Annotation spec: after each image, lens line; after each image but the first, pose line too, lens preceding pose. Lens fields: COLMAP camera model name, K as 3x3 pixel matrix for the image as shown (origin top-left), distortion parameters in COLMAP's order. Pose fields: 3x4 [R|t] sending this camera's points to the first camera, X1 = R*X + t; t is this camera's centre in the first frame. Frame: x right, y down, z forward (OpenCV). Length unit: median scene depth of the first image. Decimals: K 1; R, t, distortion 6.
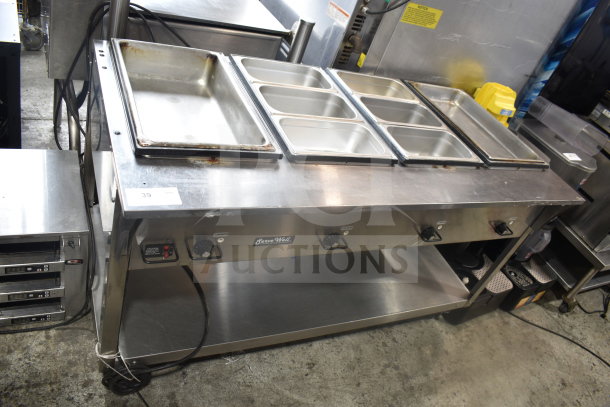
lens RADIAL K [[465.4, 0, 305.0], [0, 465.4, 203.5], [0, 0, 1]] dist [-0.092112, 0.004914]
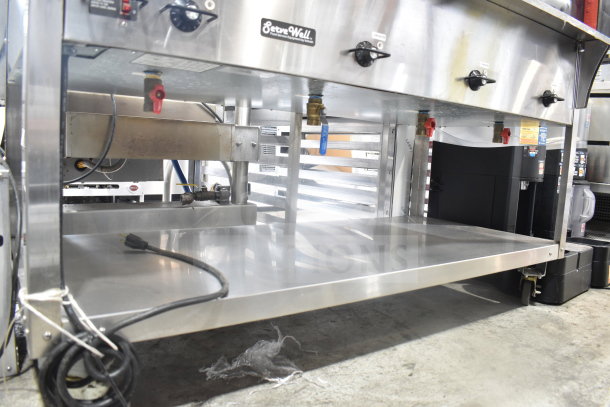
lens RADIAL K [[465.4, 0, 305.0], [0, 465.4, 203.5], [0, 0, 1]] dist [-0.092112, 0.004914]
pose [[0.943198, -0.291208, 0.159923, -0.153820], [0.332225, 0.823779, -0.459364, 0.412787], [0.002029, 0.486402, 0.873733, 0.372255]]
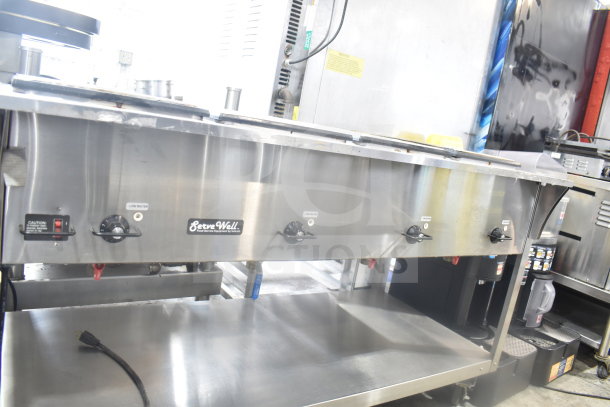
lens RADIAL K [[465.4, 0, 305.0], [0, 465.4, 203.5], [0, 0, 1]] dist [-0.092112, 0.004914]
pose [[0.977264, -0.176523, 0.117455, -0.005000], [0.209885, 0.883960, -0.417807, 0.267344], [-0.030073, 0.432960, 0.900912, 0.214284]]
